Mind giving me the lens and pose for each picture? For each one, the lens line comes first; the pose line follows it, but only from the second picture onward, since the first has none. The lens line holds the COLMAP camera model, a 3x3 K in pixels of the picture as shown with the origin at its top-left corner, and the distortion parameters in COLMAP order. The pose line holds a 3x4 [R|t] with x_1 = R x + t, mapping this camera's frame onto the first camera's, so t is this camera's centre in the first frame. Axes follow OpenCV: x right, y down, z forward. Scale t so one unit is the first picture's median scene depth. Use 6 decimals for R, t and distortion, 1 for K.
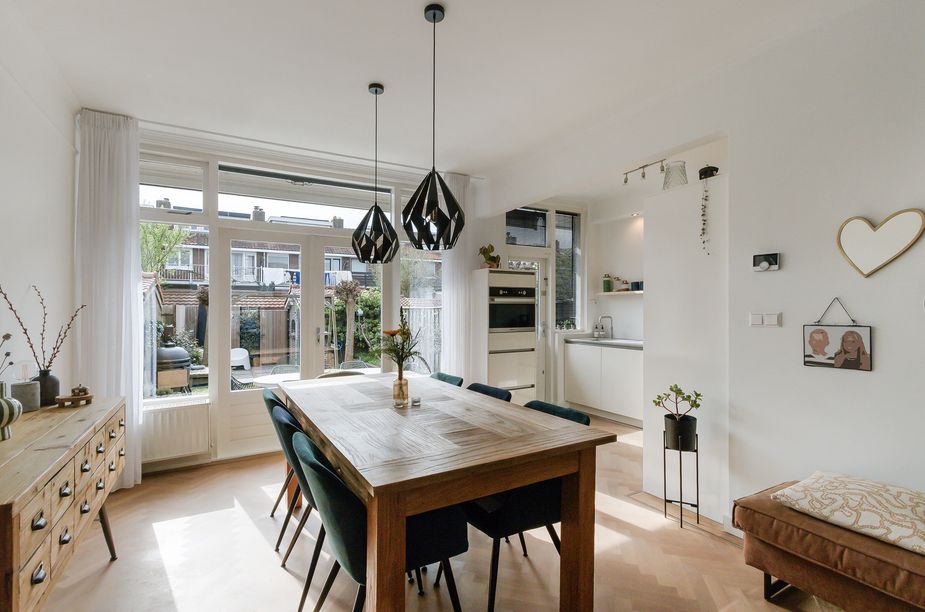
lens RADIAL K [[421.5, 0, 451.7], [0, 421.5, 307.9], [0, 0, 1]] dist [0.001780, -0.000068]
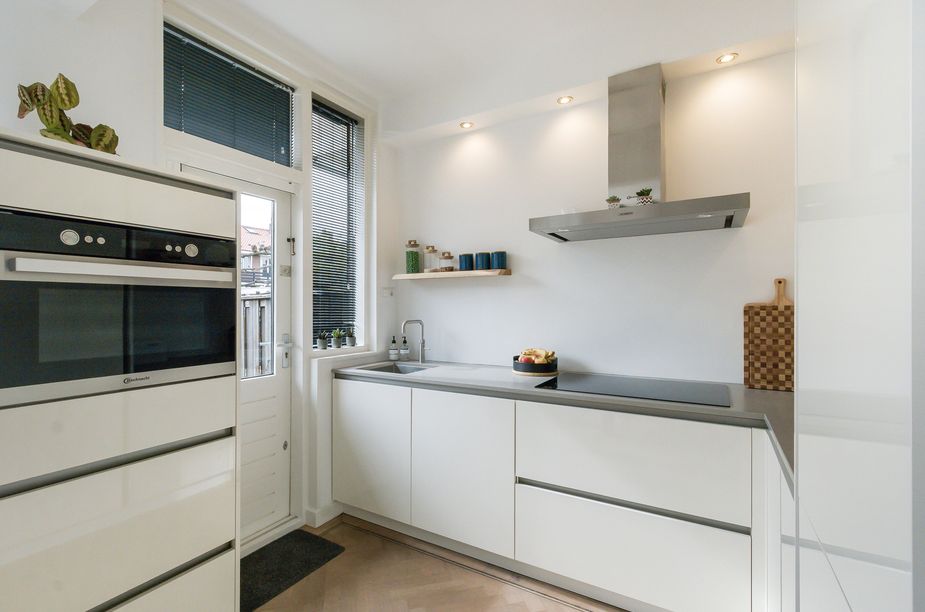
lens RADIAL K [[434.2, 0, 445.6], [0, 434.2, 306.0], [0, 0, 1]] dist [0.001848, -0.000004]
pose [[0.875312, -0.001090, 0.483557, 0.156173], [0.001053, 0.999999, 0.000349, 0.002799], [-0.483557, 0.000204, 0.875313, 0.557560]]
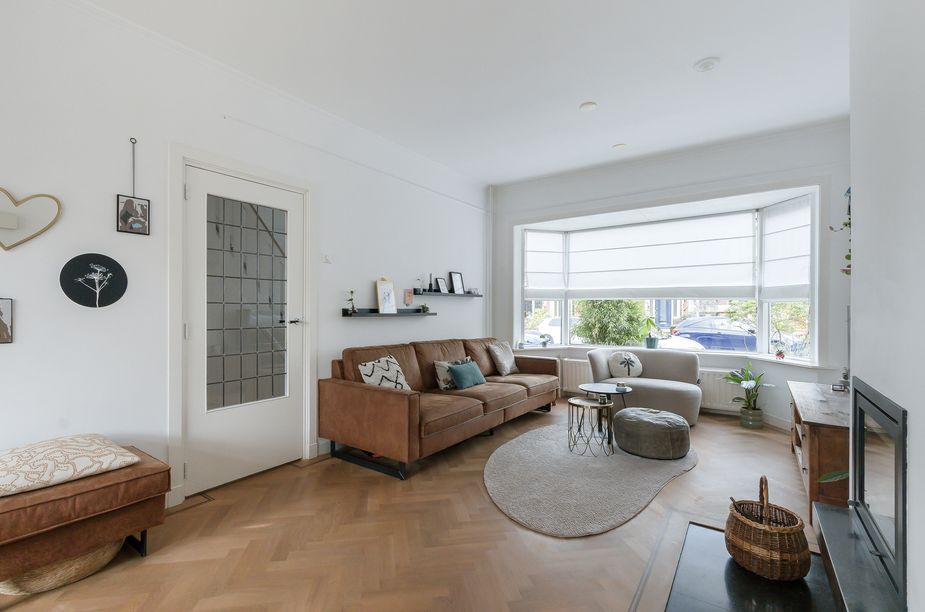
lens RADIAL K [[420.8, 0, 436.9], [0, 420.8, 312.8], [0, 0, 1]] dist [0.011126, 0.000109]
pose [[-0.408180, -0.001855, 0.912899, -0.133008], [-0.000262, 0.999998, 0.001915, 0.029022], [-0.912901, 0.000542, -0.408180, 0.181912]]
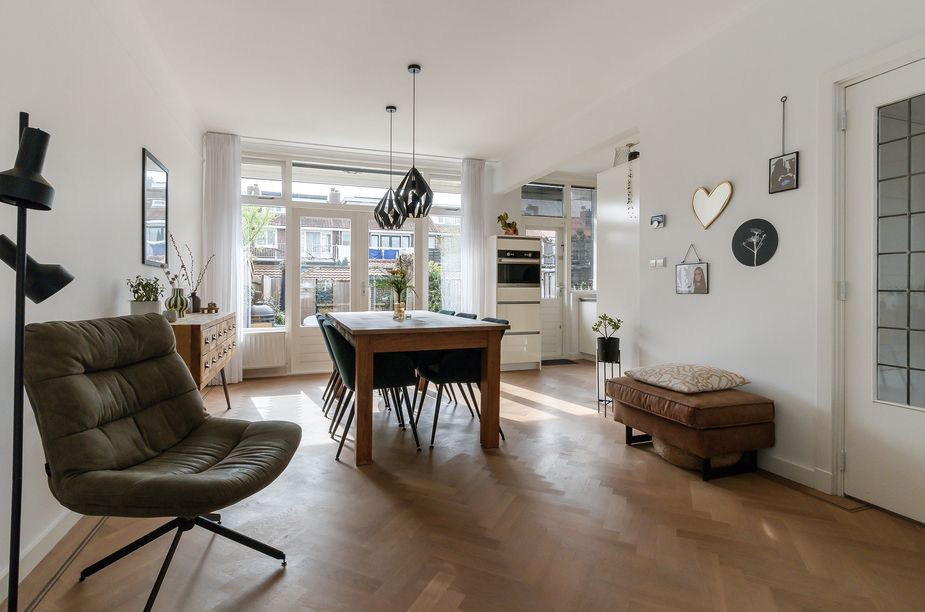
lens RADIAL K [[436.7, 0, 464.0], [0, 436.7, 285.4], [0, 0, 1]] dist [-0.003255, -0.000138]
pose [[0.989049, -0.001459, -0.147583, 0.147115], [0.000966, 0.999994, -0.003410, 0.047777], [0.147587, 0.003230, 0.989044, -0.225818]]
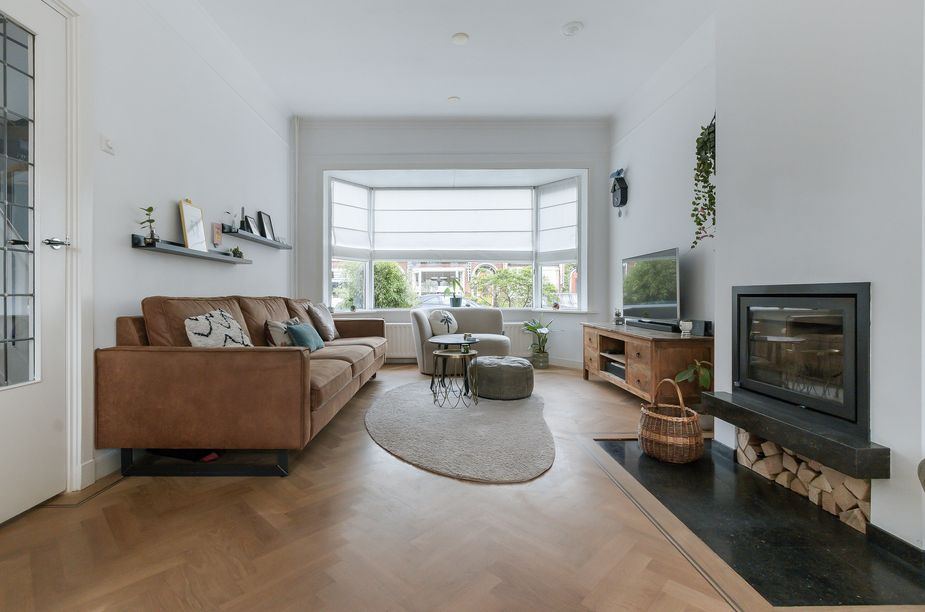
lens RADIAL K [[437.5, 0, 441.7], [0, 437.5, 300.0], [0, 0, 1]] dist [0.001310, -0.000655]
pose [[-0.874255, -0.000093, 0.485466, 0.072984], [0.003742, 0.999969, 0.006930, 0.086961], [-0.485452, 0.007875, -0.874228, 0.274705]]
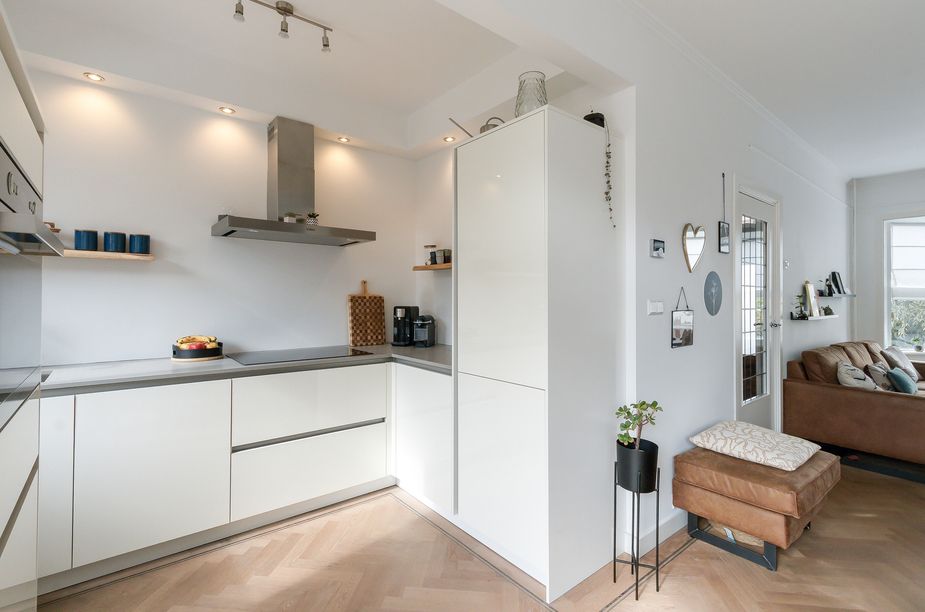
lens RADIAL K [[431.3, 0, 465.1], [0, 431.3, 290.2], [0, 0, 1]] dist [0.002135, 0.000335]
pose [[-0.173663, 0.020474, 0.984592, -0.071830], [-0.008264, 0.999718, -0.022246, 0.007124], [-0.984771, -0.012000, -0.173445, 0.717267]]
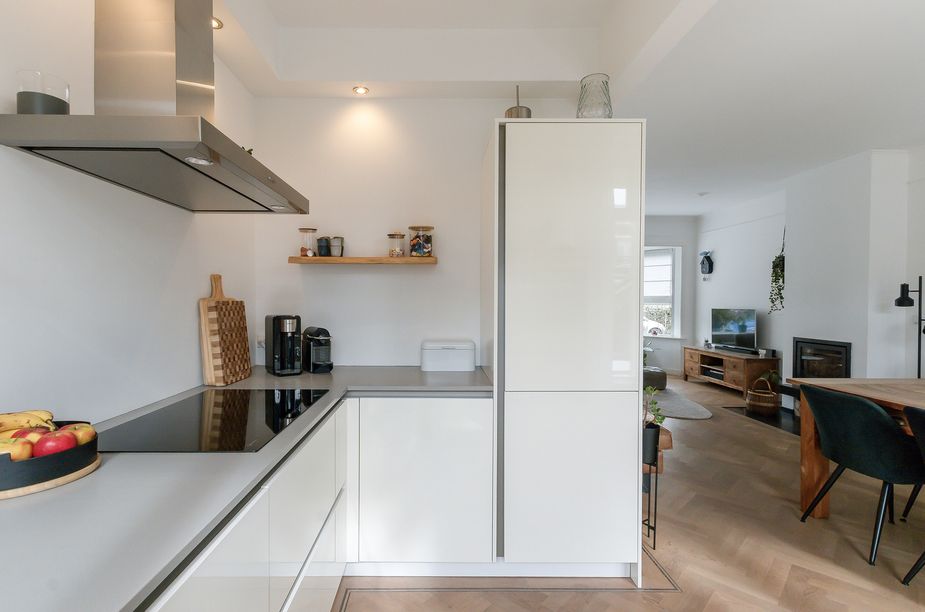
lens RADIAL K [[450.2, 0, 430.3], [0, 450.2, 311.2], [0, 0, 1]] dist [0.003088, -0.000068]
pose [[-0.868555, -0.010868, 0.495473, 0.234500], [-0.001843, 0.999823, 0.018699, 0.004263], [-0.495589, 0.015328, -0.868422, 1.016903]]
